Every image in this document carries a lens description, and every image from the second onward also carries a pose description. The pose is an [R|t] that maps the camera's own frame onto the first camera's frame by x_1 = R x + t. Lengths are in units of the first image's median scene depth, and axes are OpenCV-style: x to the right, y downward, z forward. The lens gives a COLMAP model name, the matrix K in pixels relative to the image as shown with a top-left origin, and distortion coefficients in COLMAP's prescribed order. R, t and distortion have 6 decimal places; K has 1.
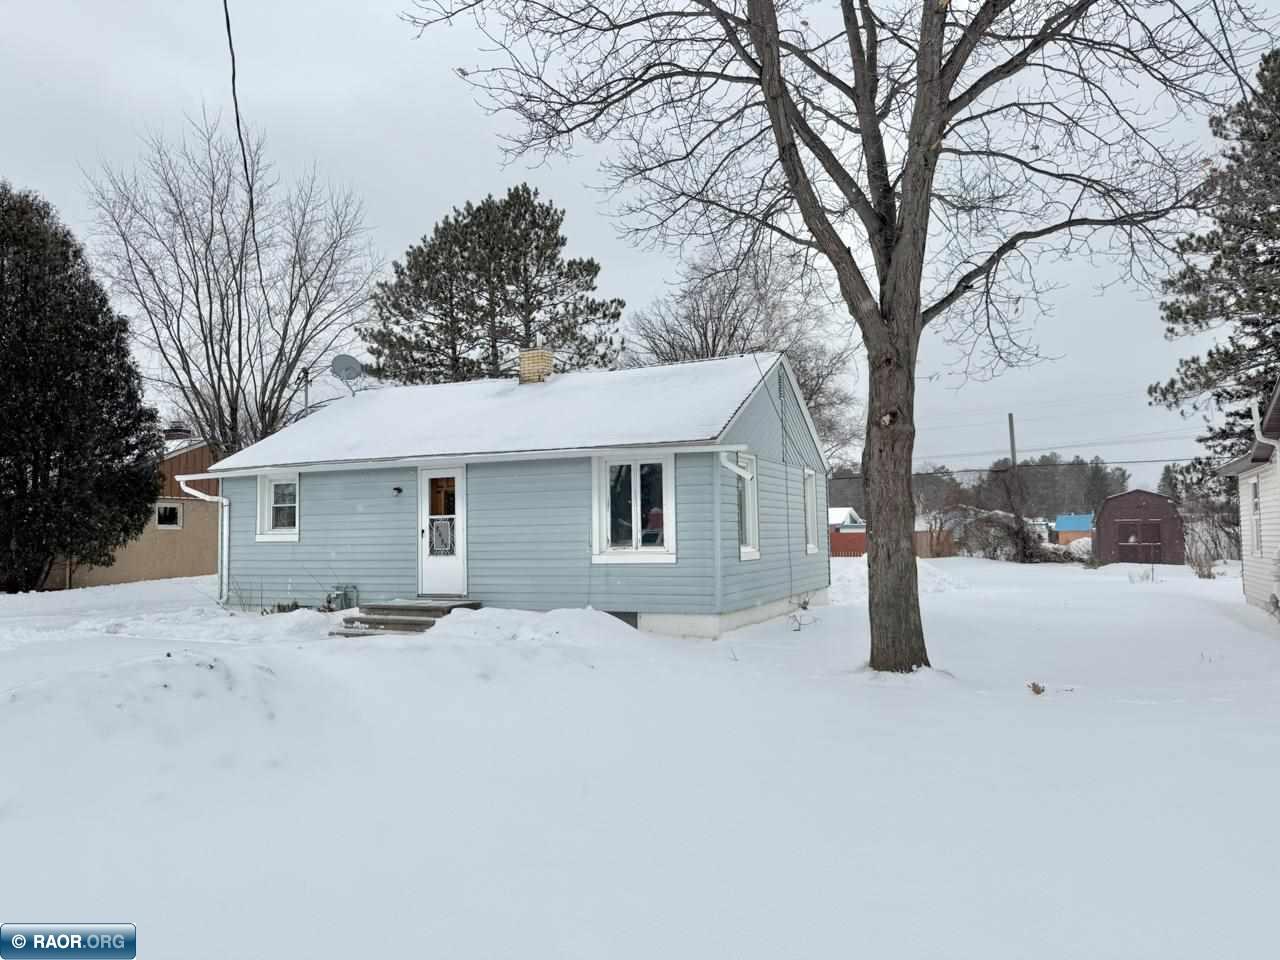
lens RADIAL K [[885.7, 0, 640.0], [0, 885.7, 480.0], [0, 0, 1]] dist [0.153553, -0.195341]
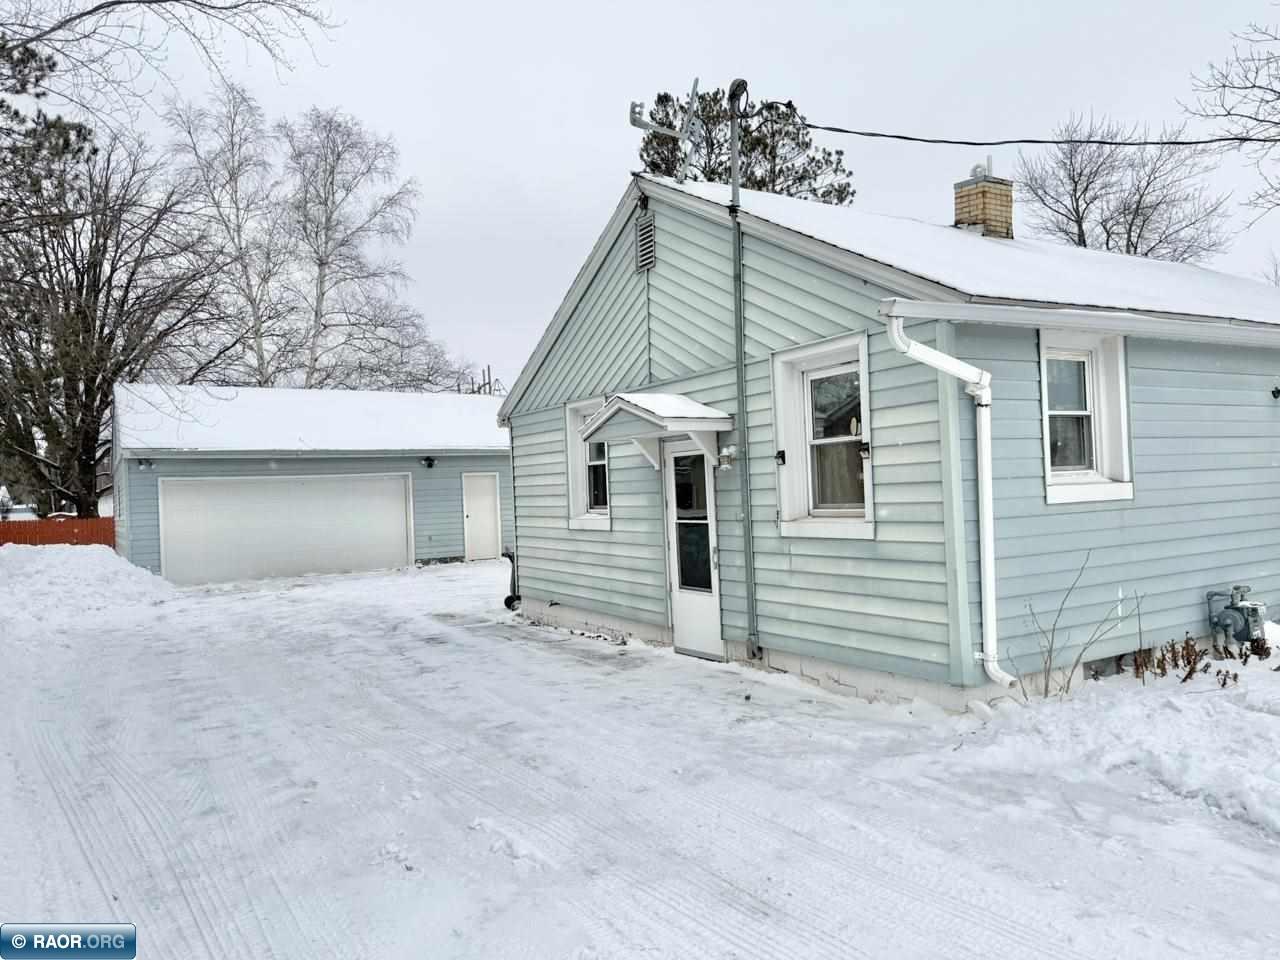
lens RADIAL K [[897.7, 0, 637.2], [0, 897.7, 464.5], [0, 0, 1]] dist [0.076858, -0.070977]
pose [[0.582166, 0.009765, 0.813011, -0.923257], [-0.014621, 0.999892, -0.001541, 0.060227], [-0.812938, -0.010990, 0.582246, 1.010121]]
